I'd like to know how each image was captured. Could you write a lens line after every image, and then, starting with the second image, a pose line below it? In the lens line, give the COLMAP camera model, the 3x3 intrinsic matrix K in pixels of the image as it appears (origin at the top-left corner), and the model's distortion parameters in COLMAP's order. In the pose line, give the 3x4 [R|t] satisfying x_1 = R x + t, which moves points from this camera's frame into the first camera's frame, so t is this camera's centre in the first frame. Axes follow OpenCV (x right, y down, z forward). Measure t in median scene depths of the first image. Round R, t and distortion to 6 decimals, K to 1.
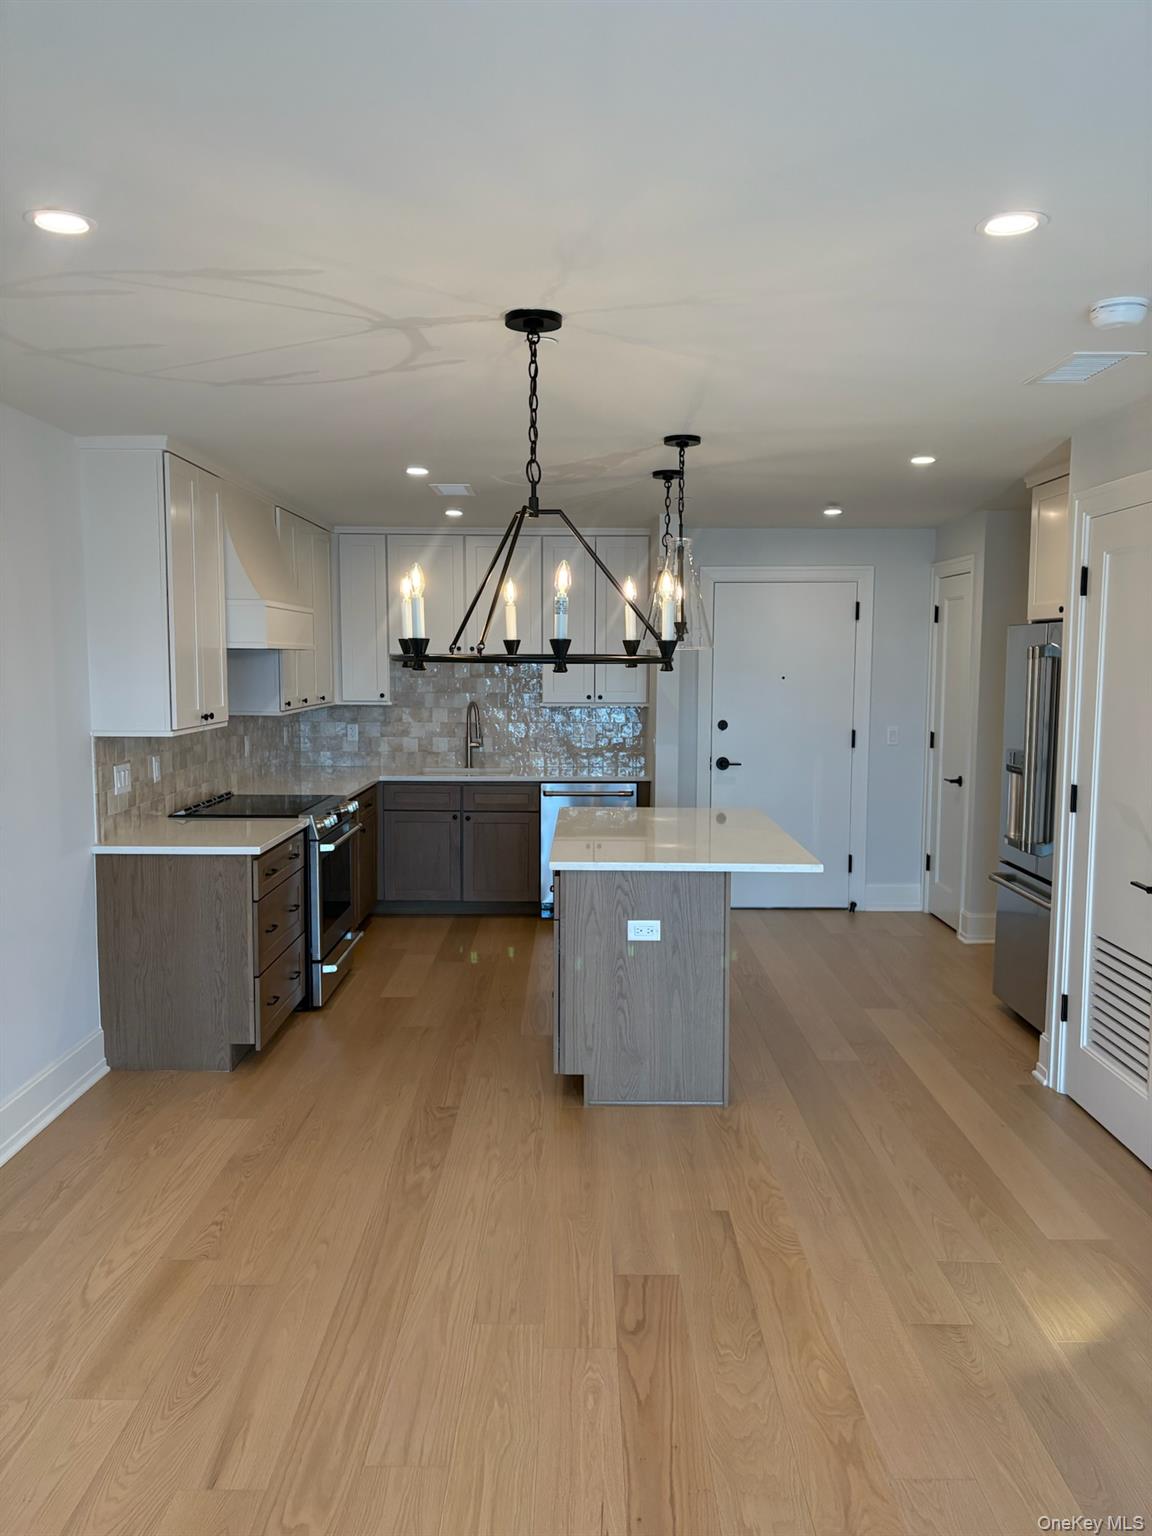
lens RADIAL K [[1144.4, 0, 576.0], [0, 1144.4, 768.0], [0, 0, 1]] dist [0.164302, -0.383334]
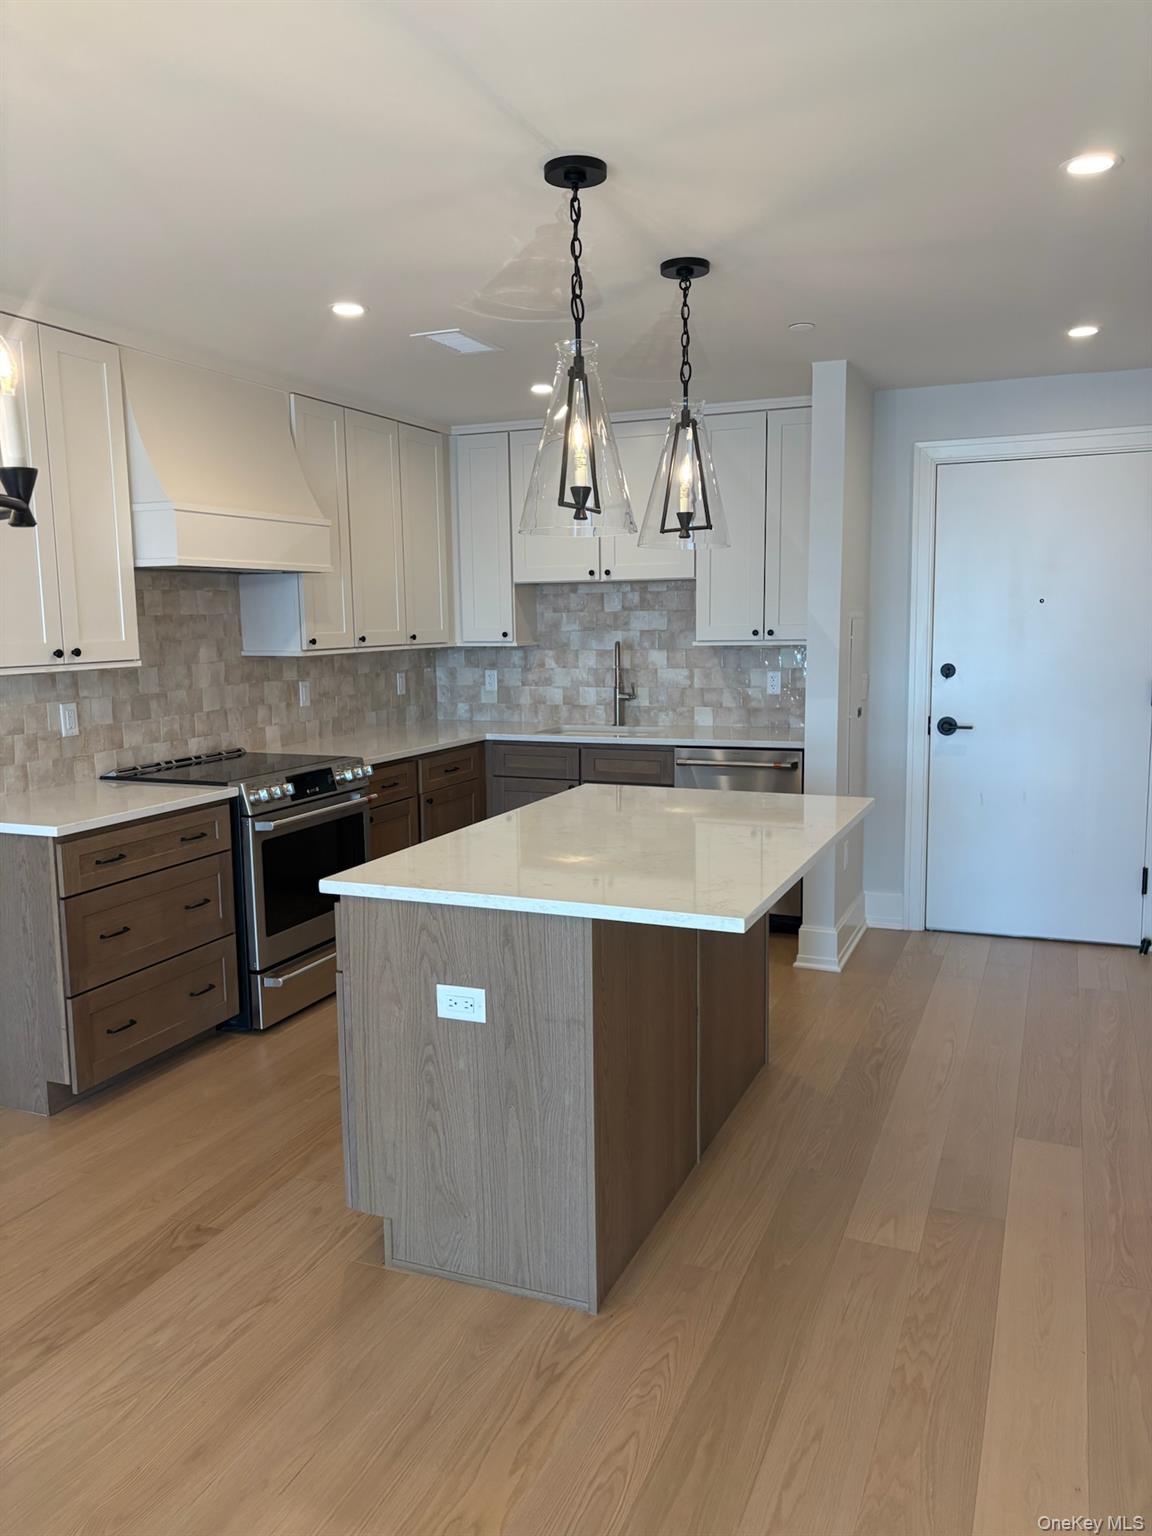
lens RADIAL K [[1150.3, 0, 582.7], [0, 1150.3, 767.3], [0, 0, 1]] dist [0.069665, -0.069751]
pose [[0.924807, 0.033424, -0.378966, 0.271868], [-0.018824, 0.998933, 0.042168, -0.006596], [0.379972, -0.031863, 0.924449, 0.374056]]
